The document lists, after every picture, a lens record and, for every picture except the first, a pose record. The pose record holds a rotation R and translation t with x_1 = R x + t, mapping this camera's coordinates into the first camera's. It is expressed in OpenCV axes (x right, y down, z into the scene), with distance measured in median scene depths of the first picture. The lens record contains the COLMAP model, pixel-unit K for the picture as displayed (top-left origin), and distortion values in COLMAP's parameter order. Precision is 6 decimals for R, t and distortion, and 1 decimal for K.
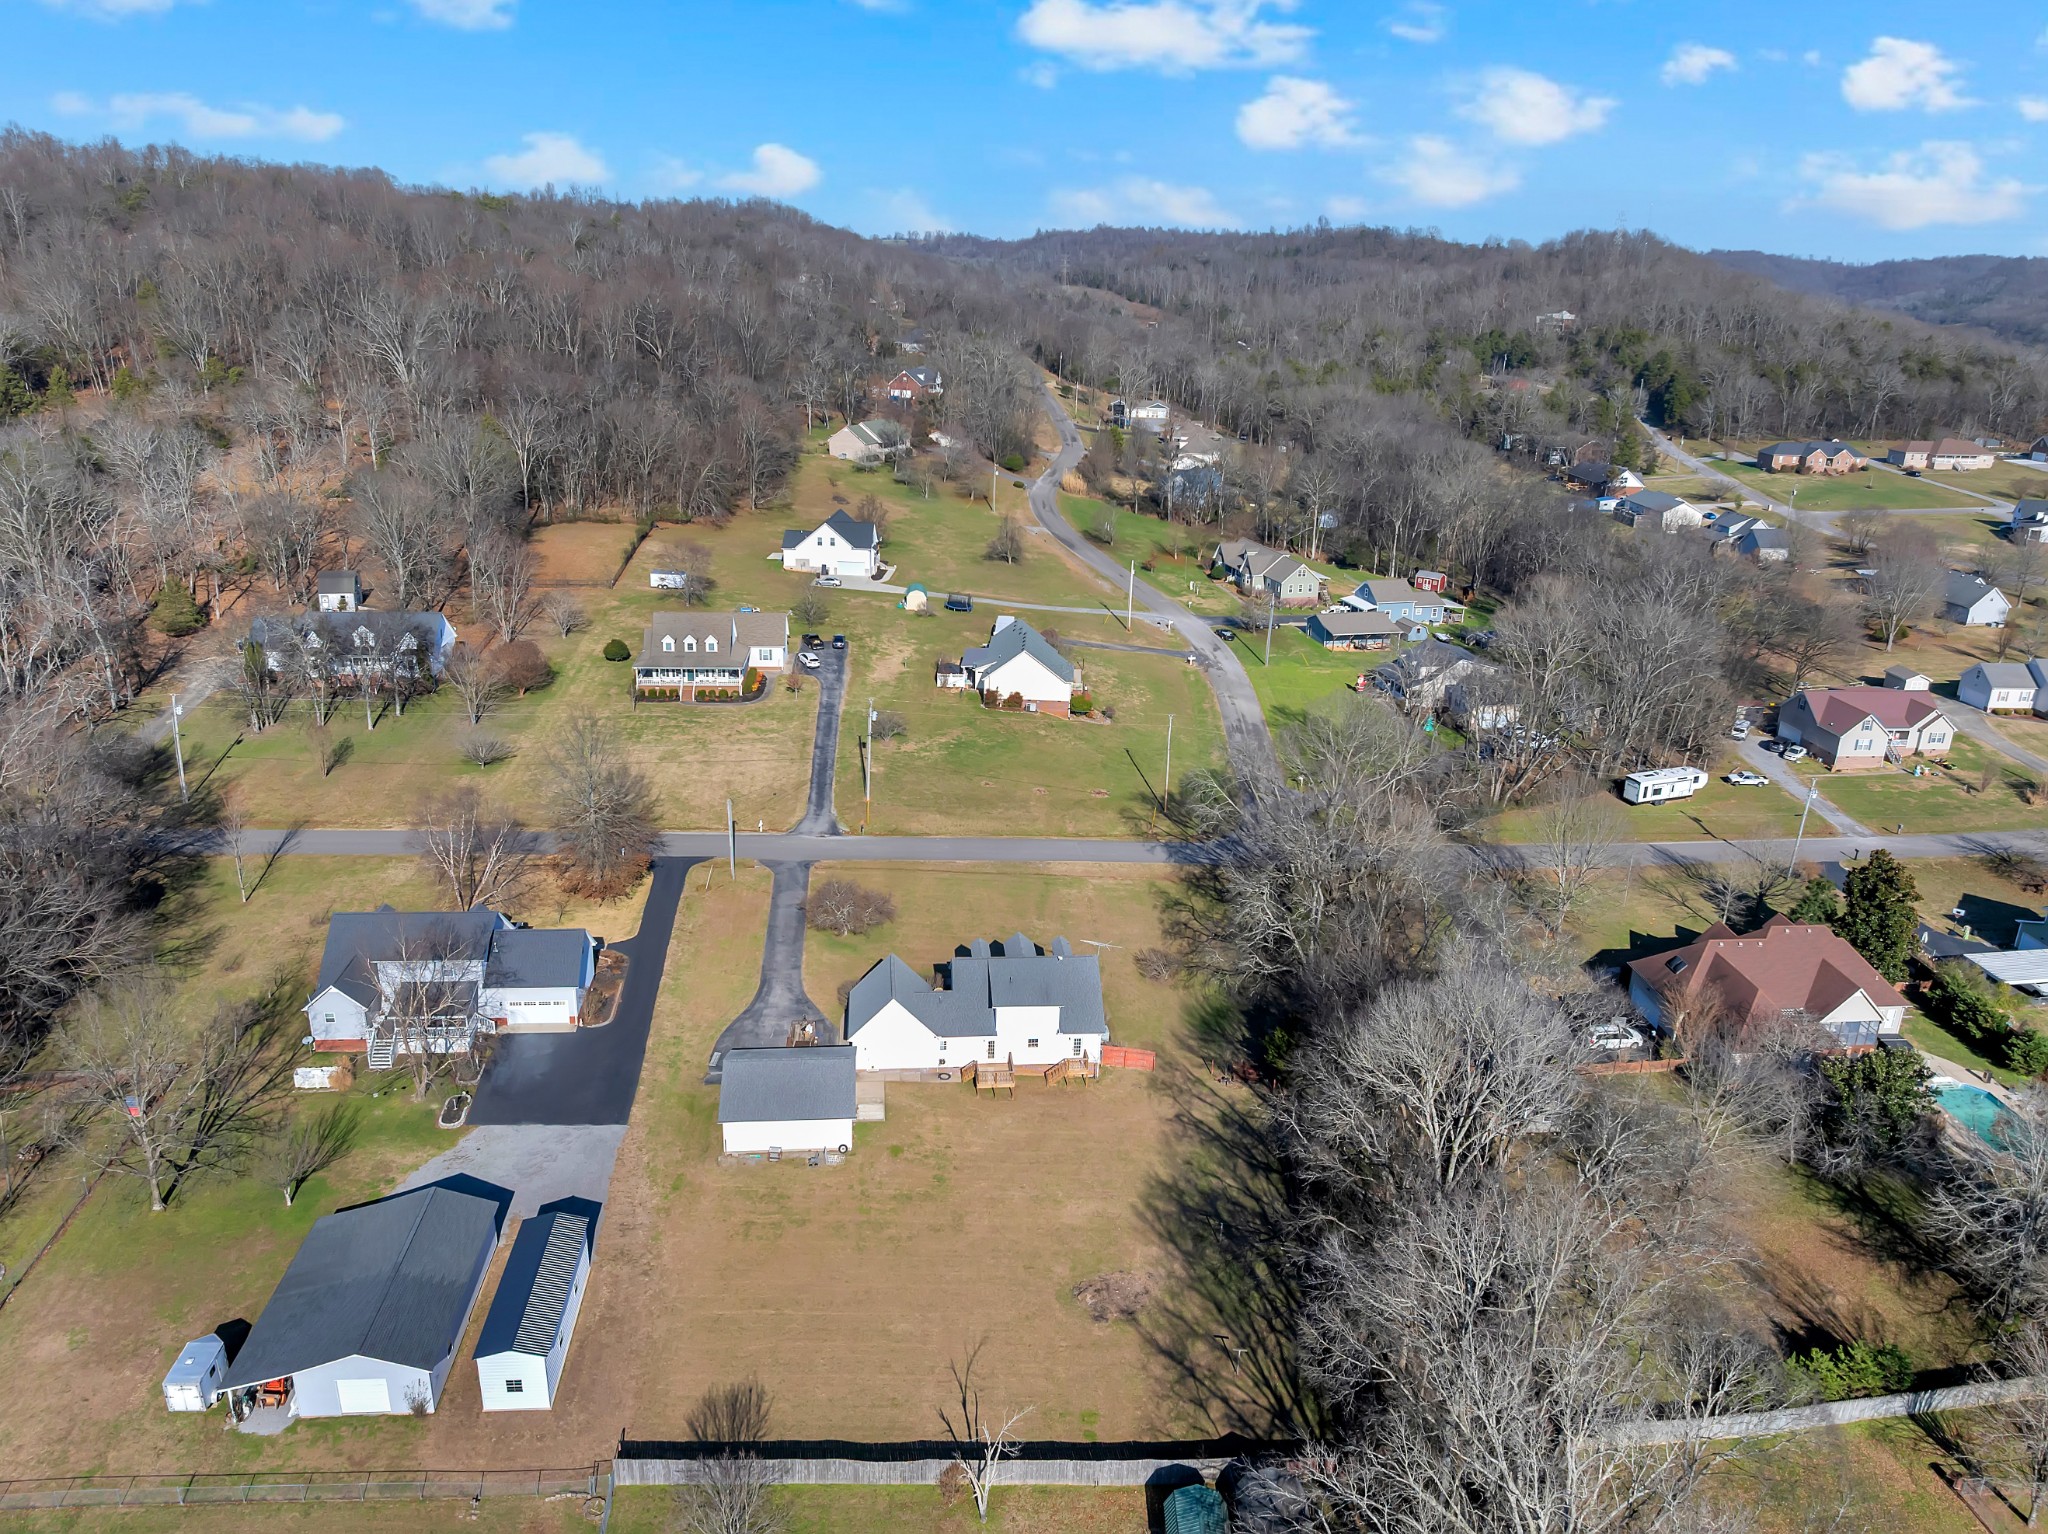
lens RADIAL K [[1482.5, 0, 1024.0], [0, 1482.5, 767.0], [0, 0, 1]] dist [-0.036498, -0.005781]
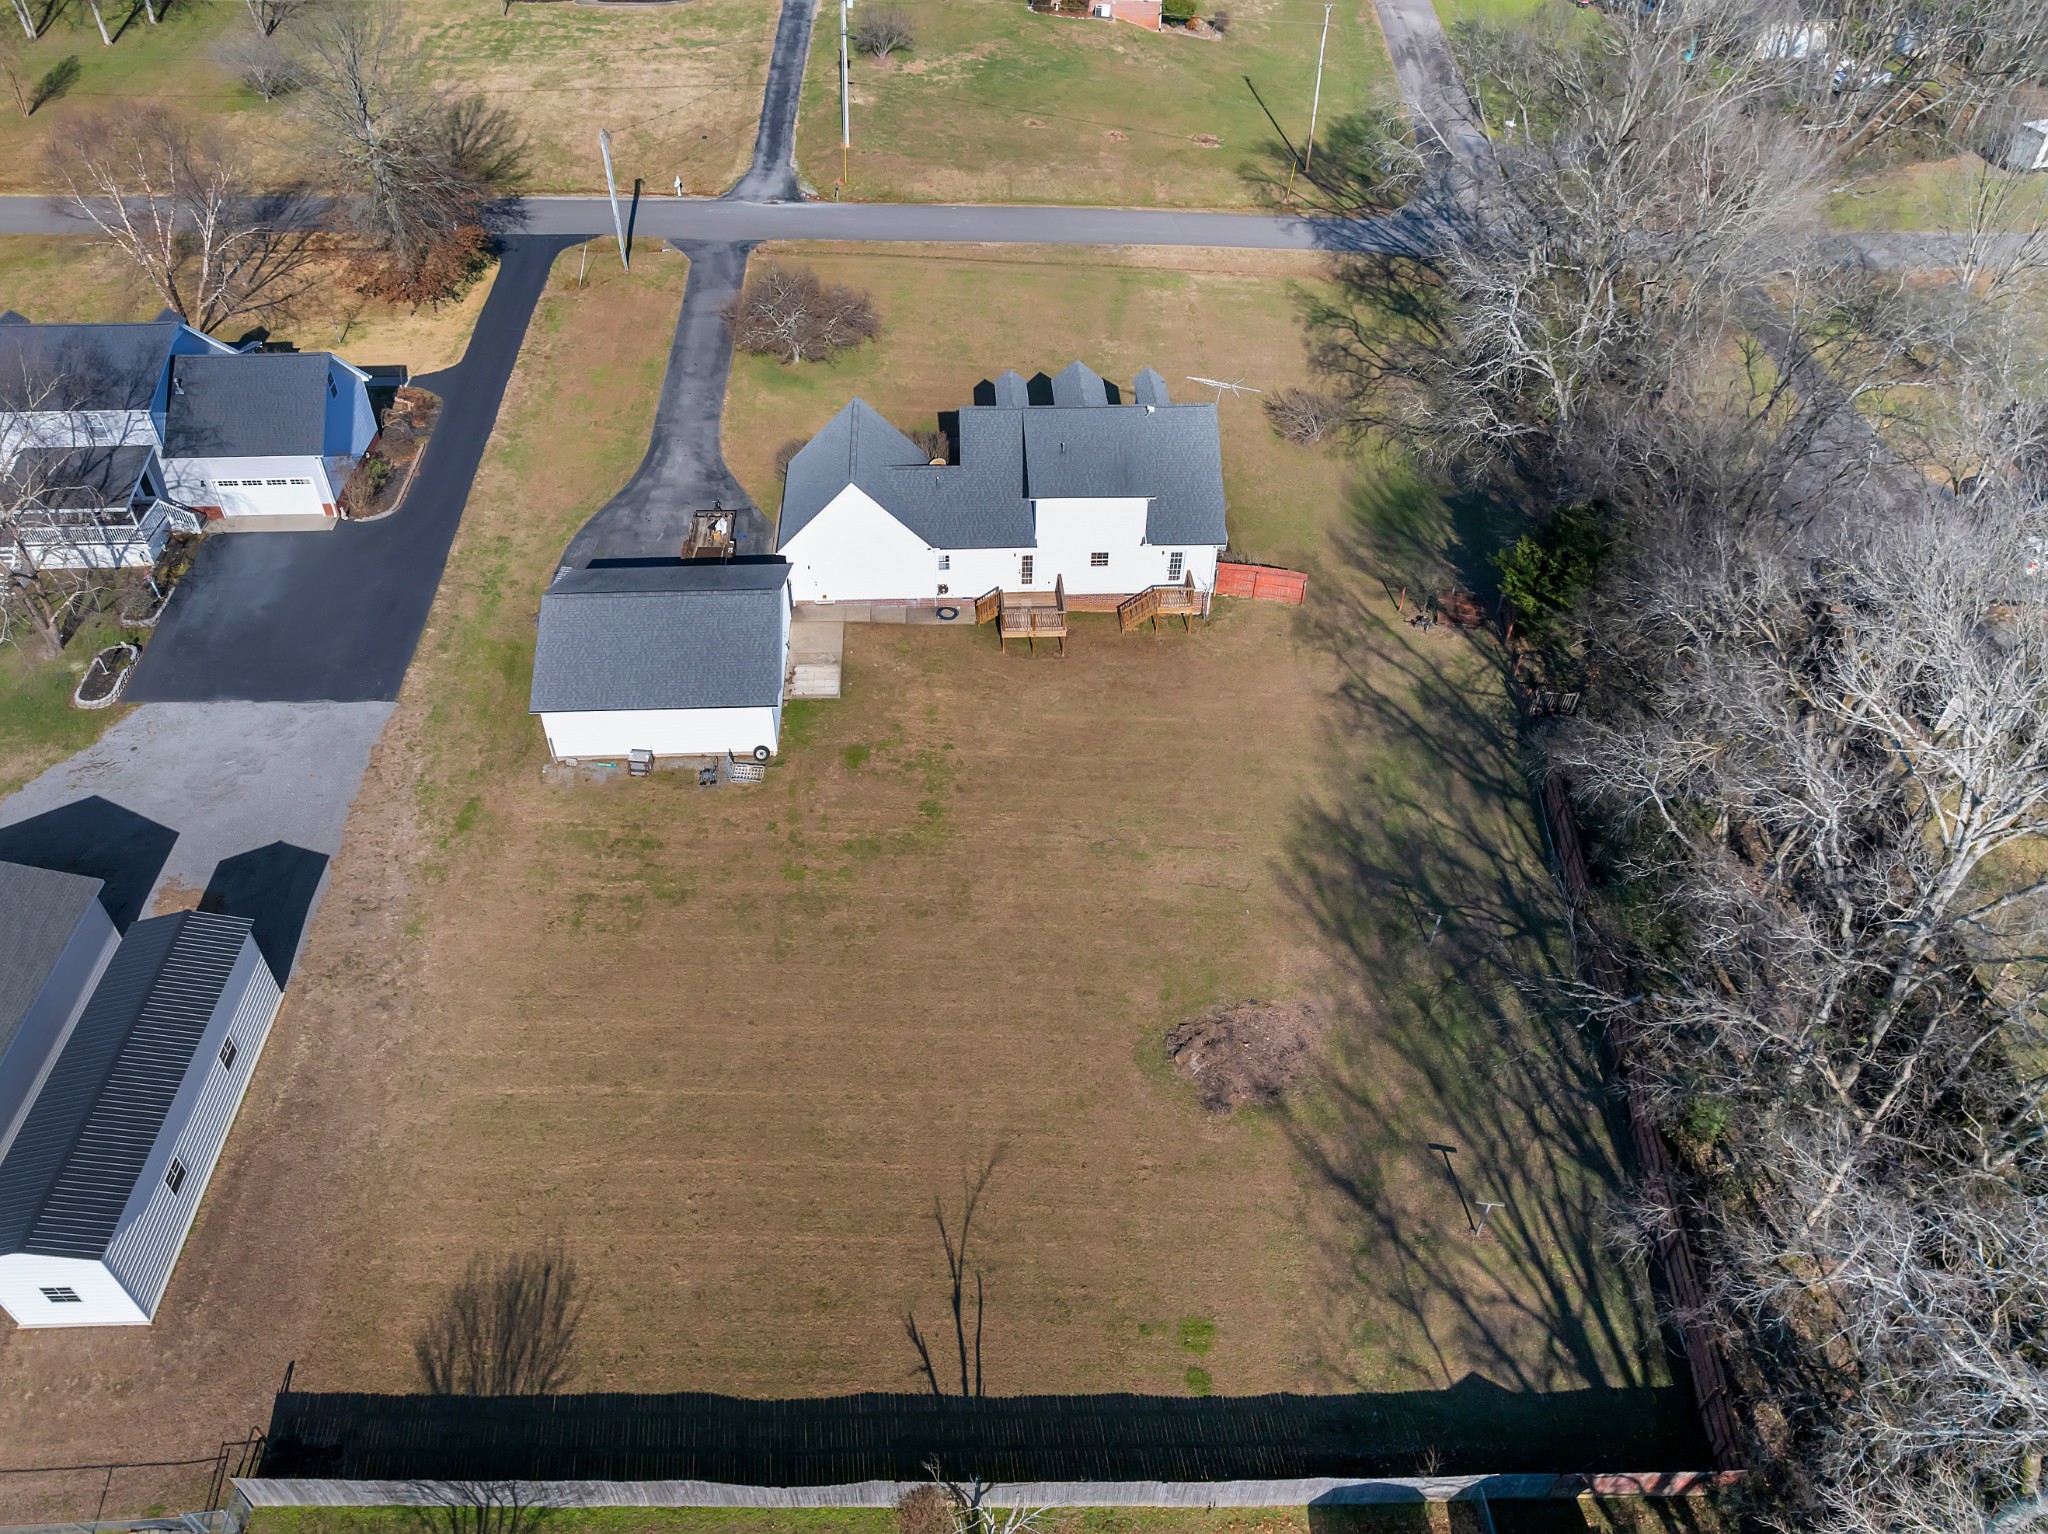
lens RADIAL K [[1482.5, 0, 1024.0], [0, 1482.5, 767.0], [0, 0, 1]] dist [-0.036498, -0.005781]
pose [[0.999195, 0.018356, -0.035663, -0.001428], [-0.003702, 0.927541, 0.373703, 0.046742], [0.039938, -0.373271, 0.926862, 0.438078]]
